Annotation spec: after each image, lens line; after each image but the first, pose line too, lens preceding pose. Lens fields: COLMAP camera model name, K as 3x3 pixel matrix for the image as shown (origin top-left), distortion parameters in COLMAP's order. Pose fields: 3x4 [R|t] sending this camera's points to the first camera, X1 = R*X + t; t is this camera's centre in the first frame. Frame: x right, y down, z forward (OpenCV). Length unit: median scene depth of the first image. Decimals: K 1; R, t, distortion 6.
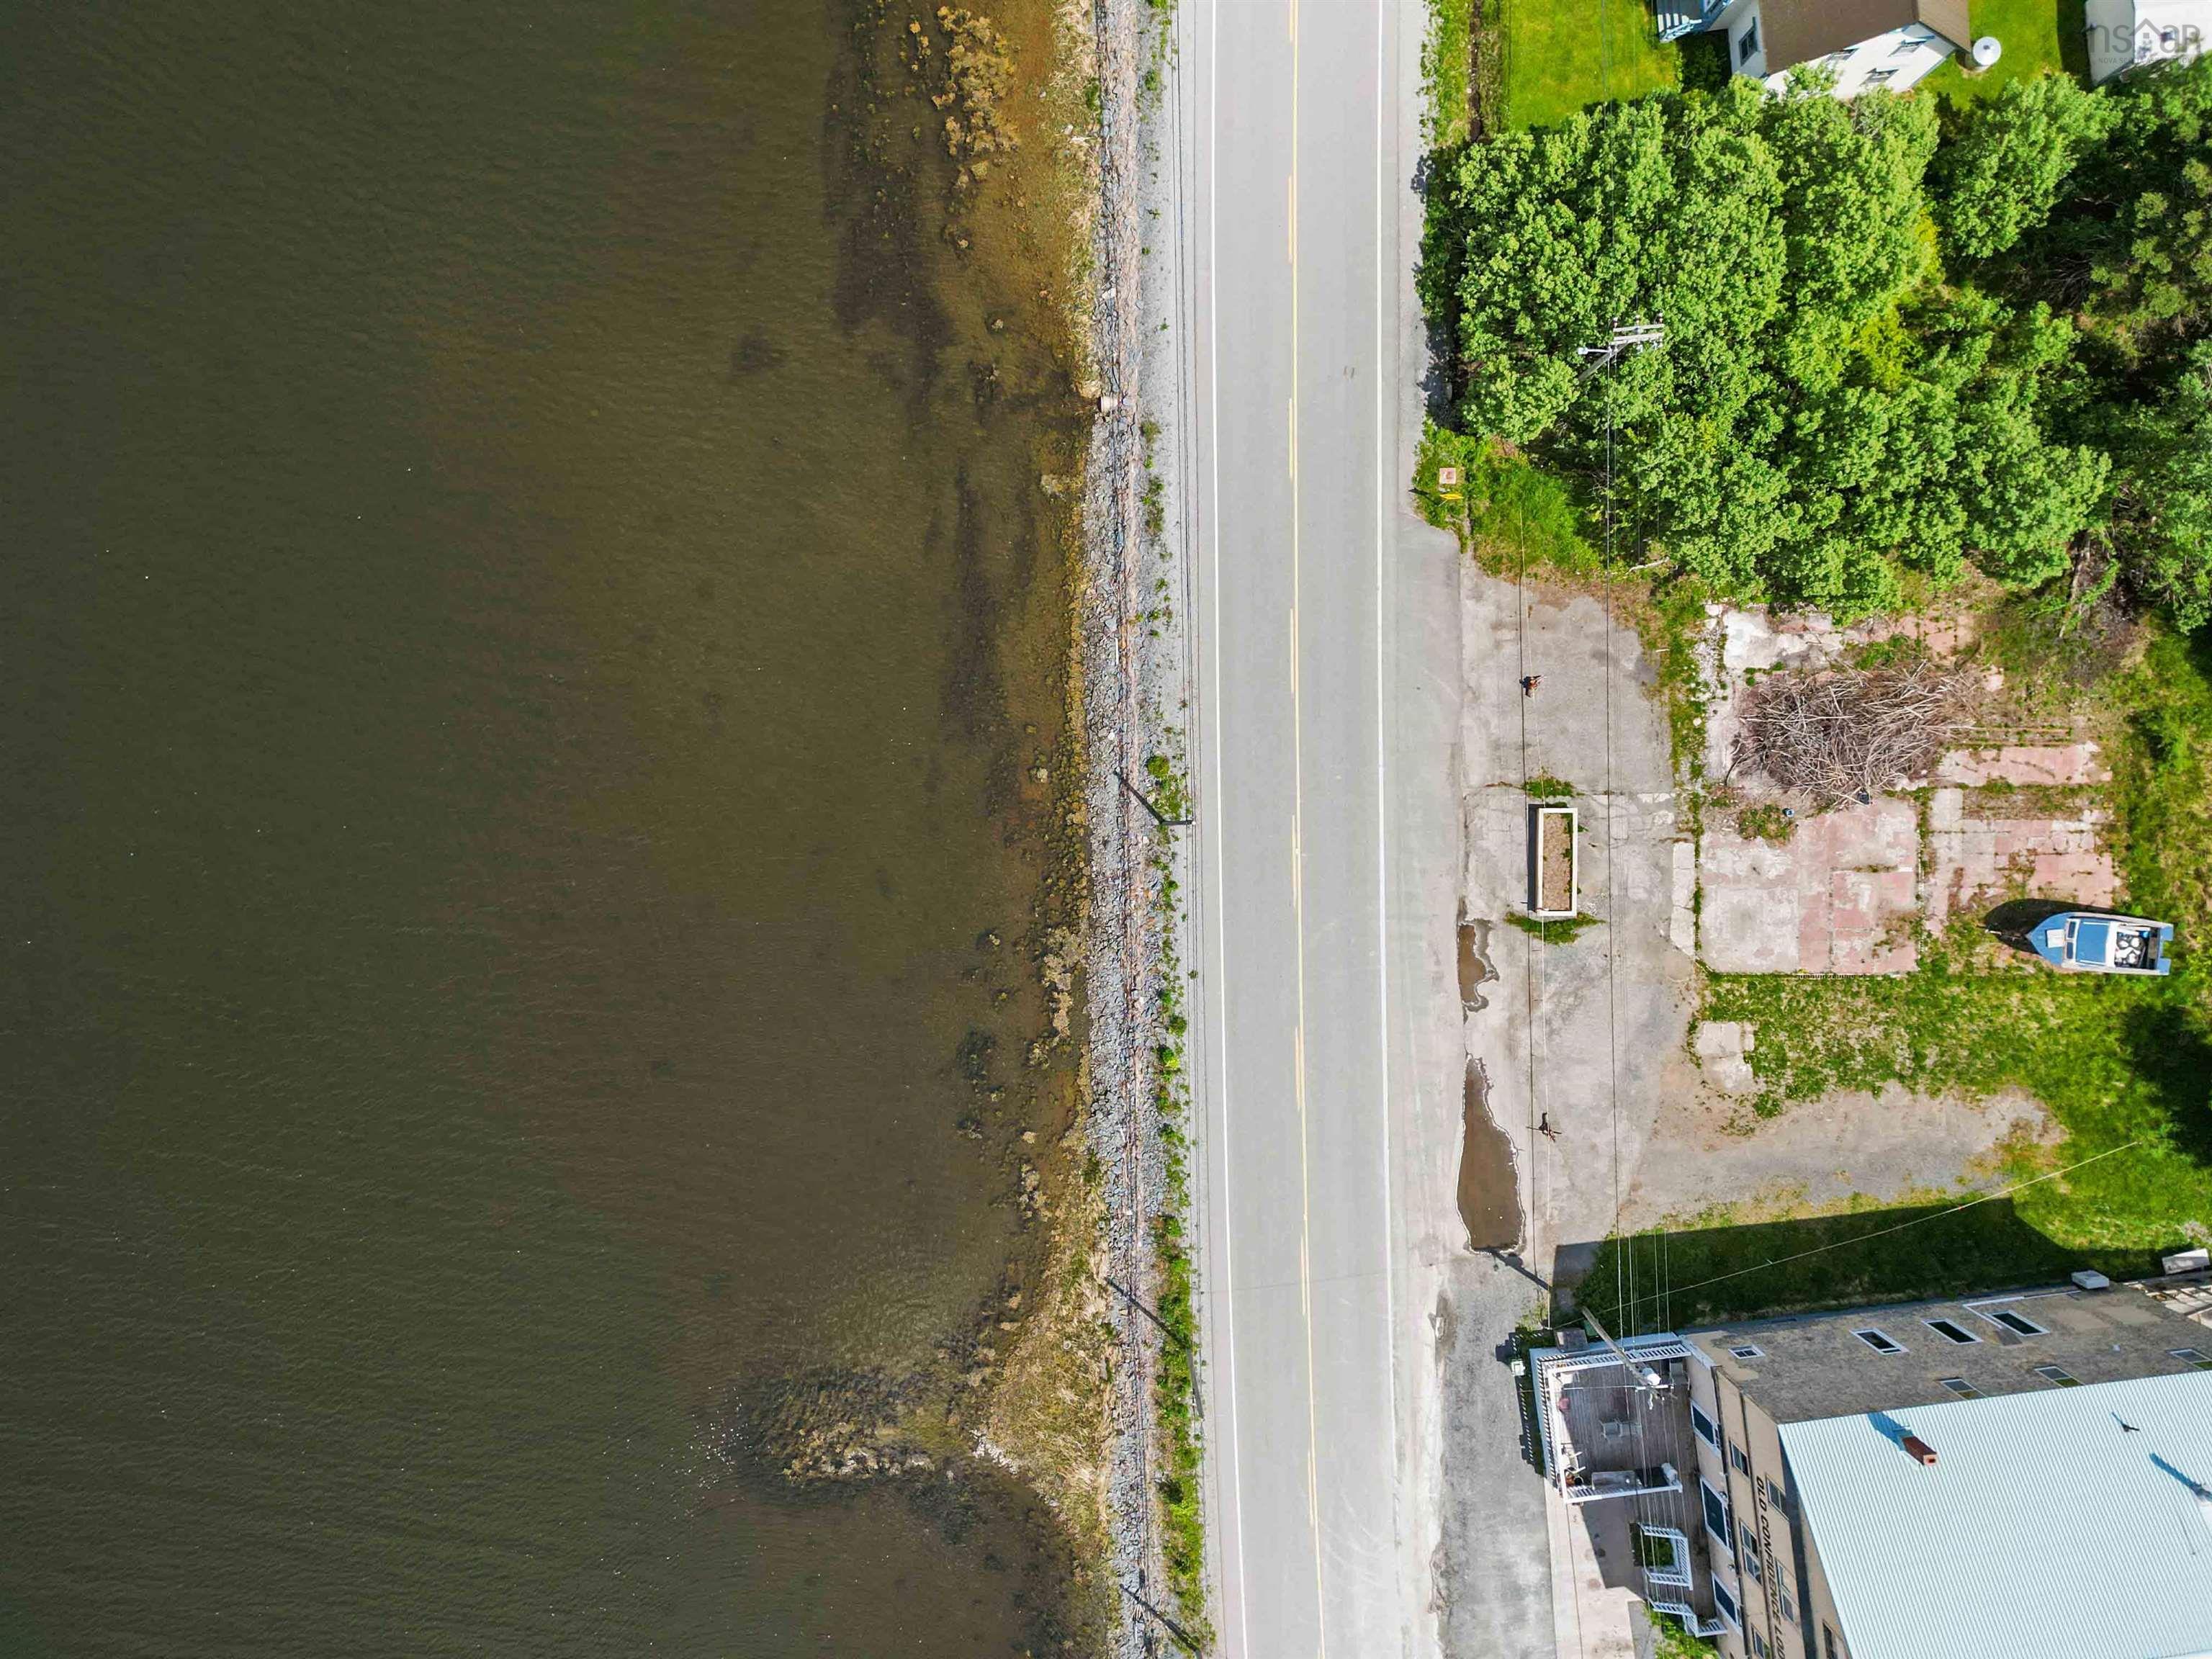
lens RADIAL K [[1548.0, 0, 1098.5], [0, 1548.0, 823.5], [0, 0, 1]] dist [0.084394, -0.085997]
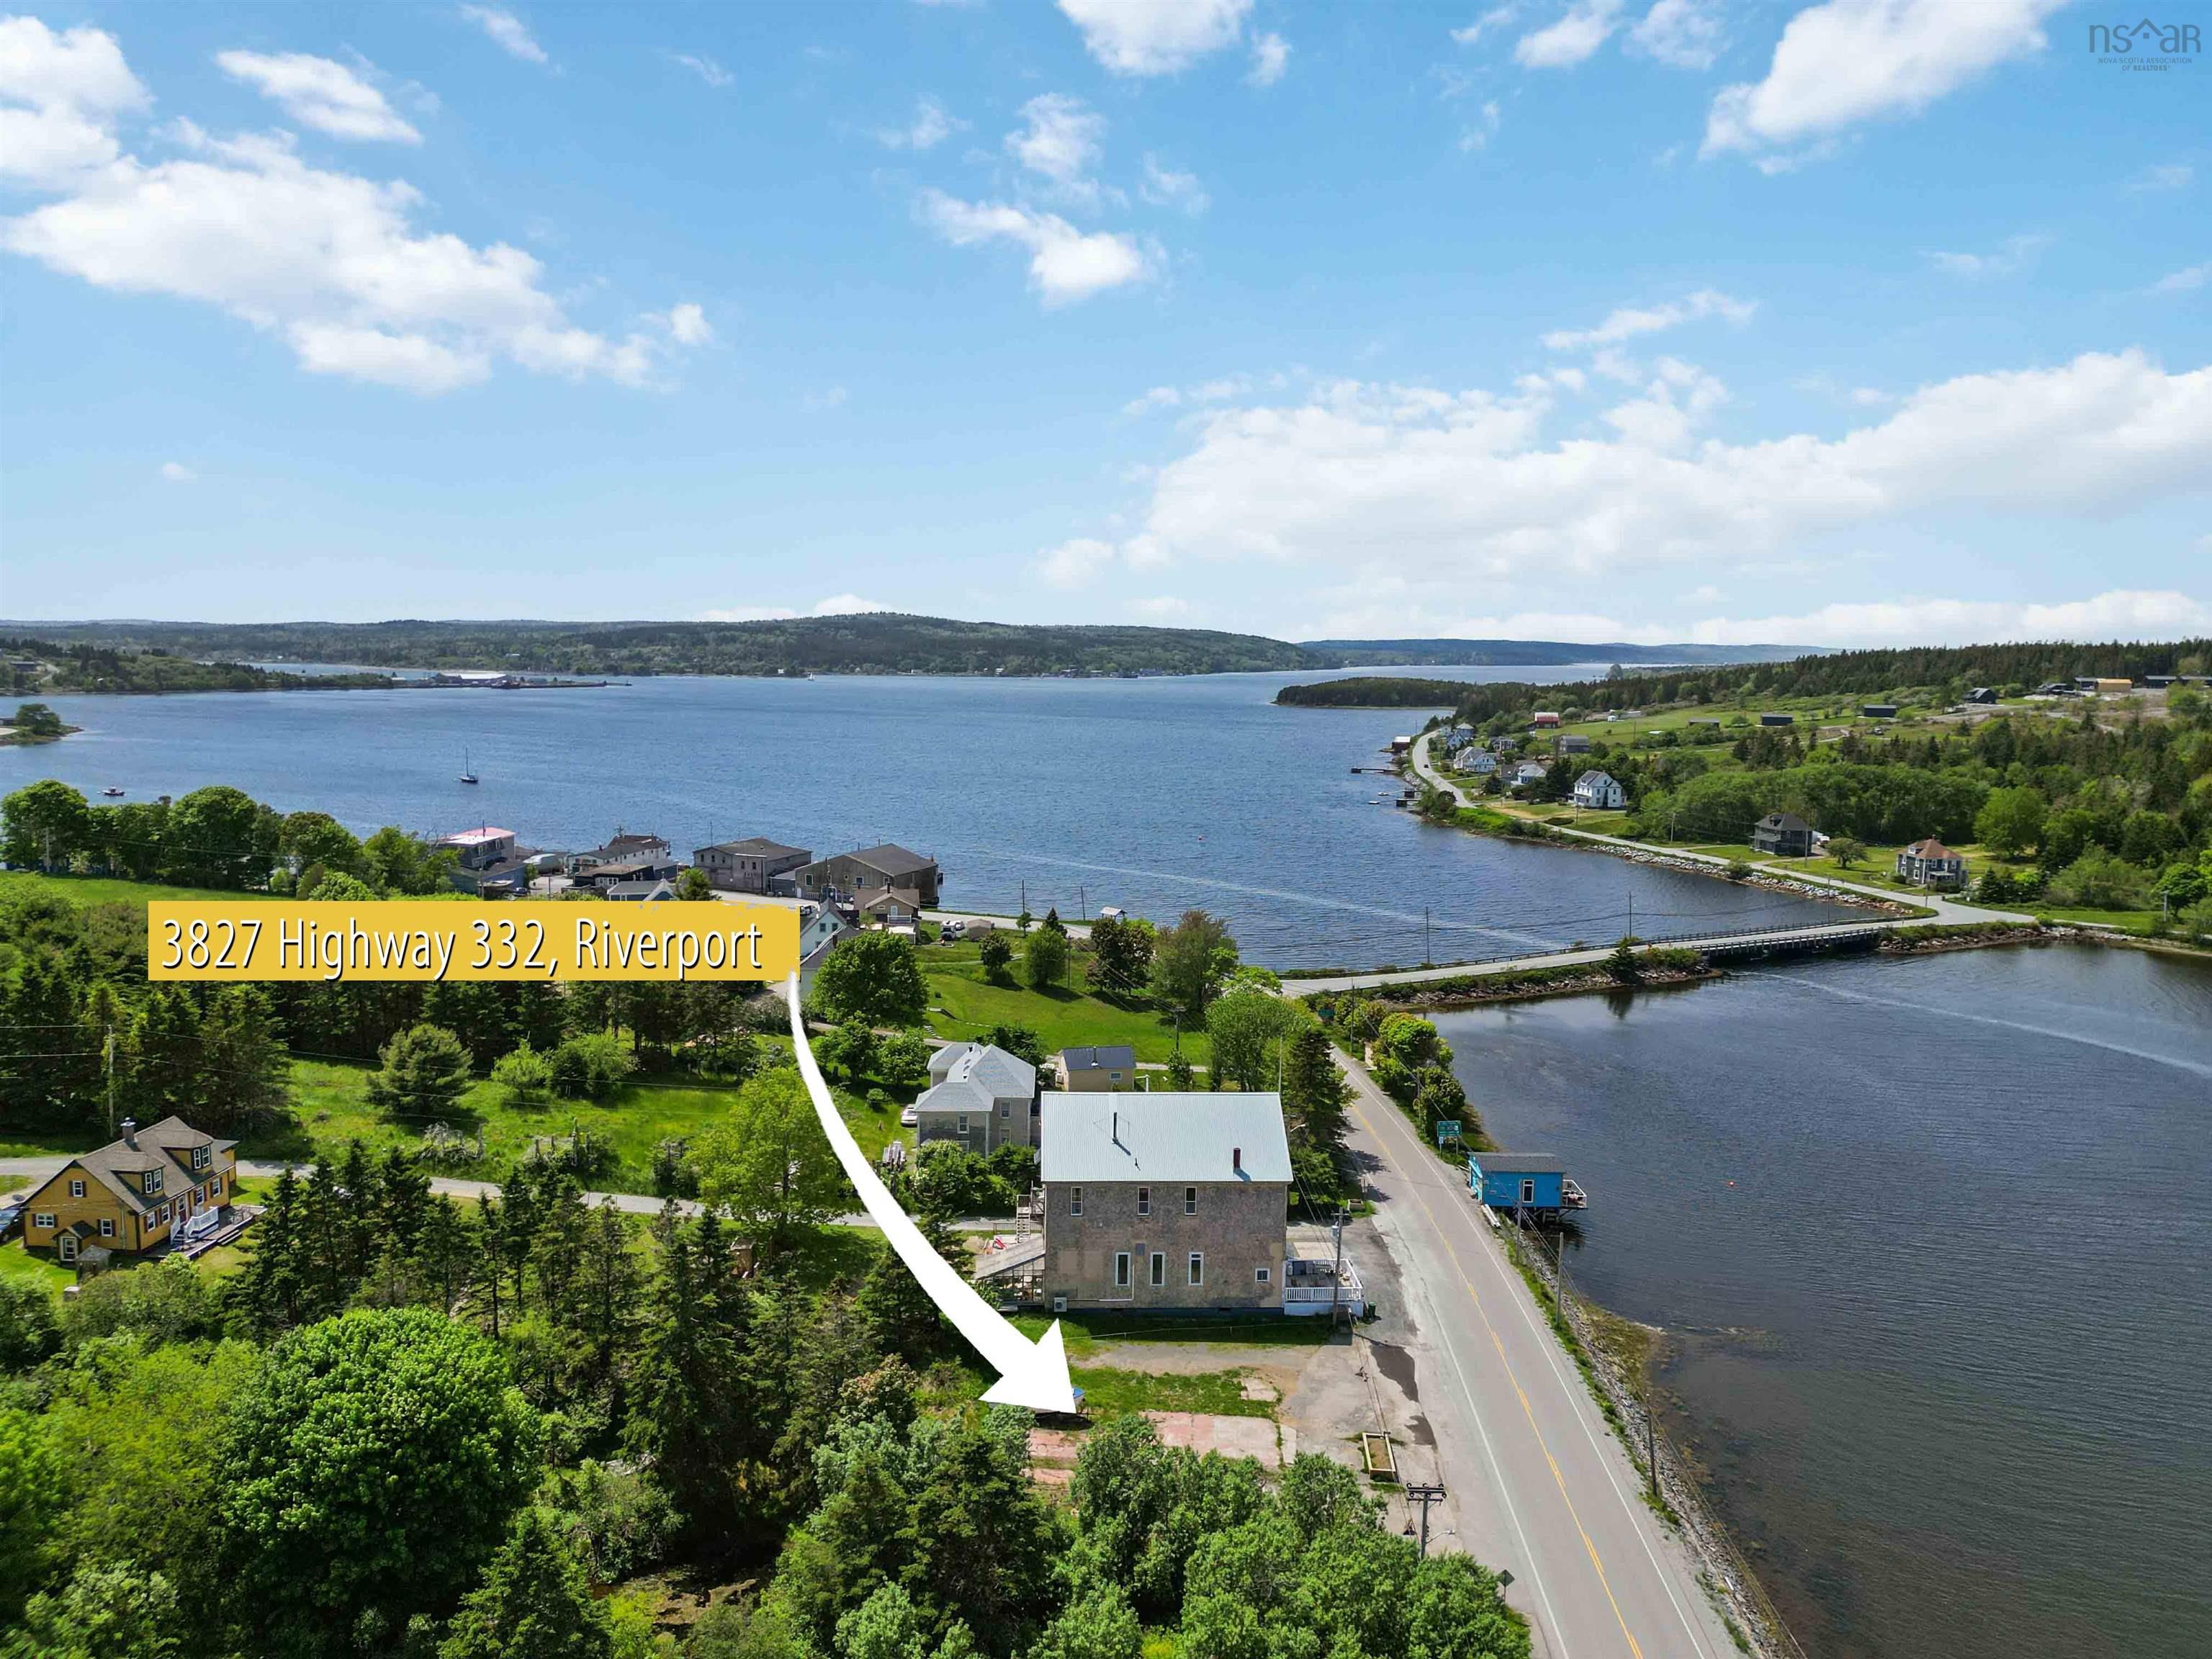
lens RADIAL K [[1551.4, 0, 1098.5], [0, 1551.4, 824.9], [0, 0, 1]] dist [0.062176, -0.046458]
pose [[-0.996989, -0.038336, 0.067407, 0.477983], [0.072211, -0.142145, 0.987208, -1.374431], [-0.028264, 0.989103, 0.144485, 0.194239]]
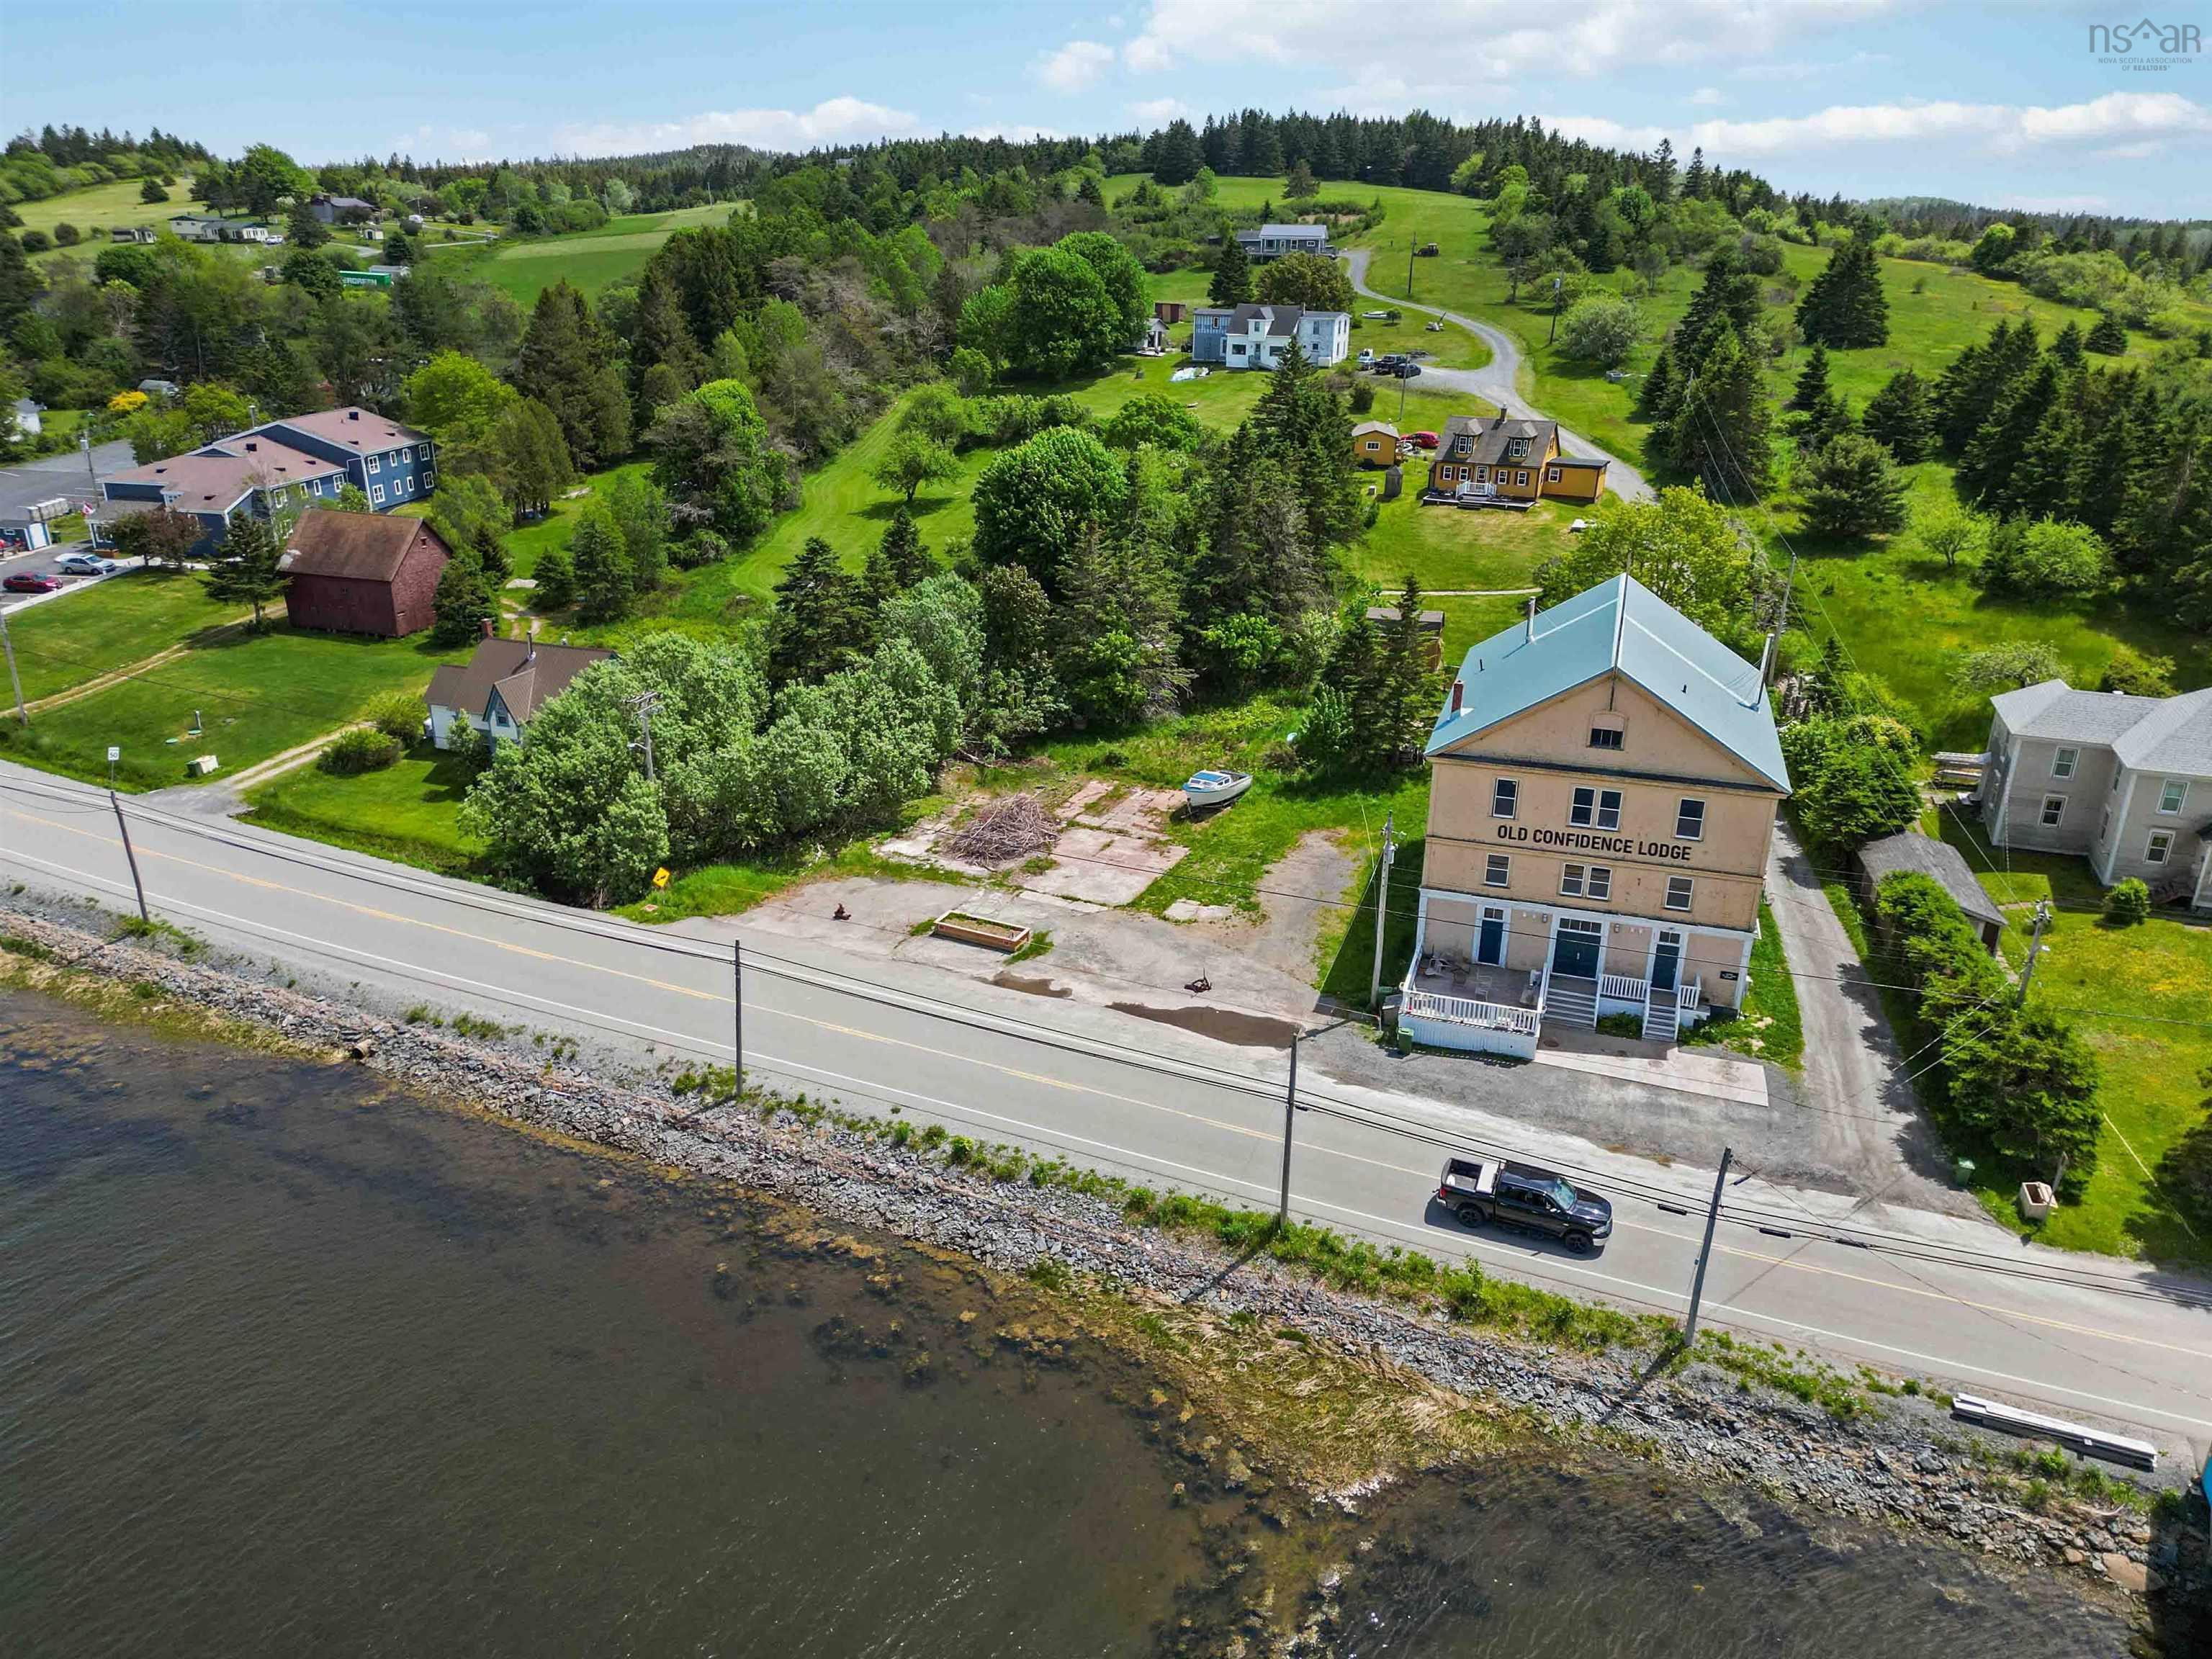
lens RADIAL K [[1540.8, 0, 1099.7], [0, 1540.8, 834.3], [0, 0, 1]] dist [0.088135, -0.096889]
pose [[0.431240, -0.338201, 0.836452, -0.585003], [0.902097, 0.145311, -0.406331, 0.546083], [0.015876, 0.929788, 0.367754, 0.516137]]
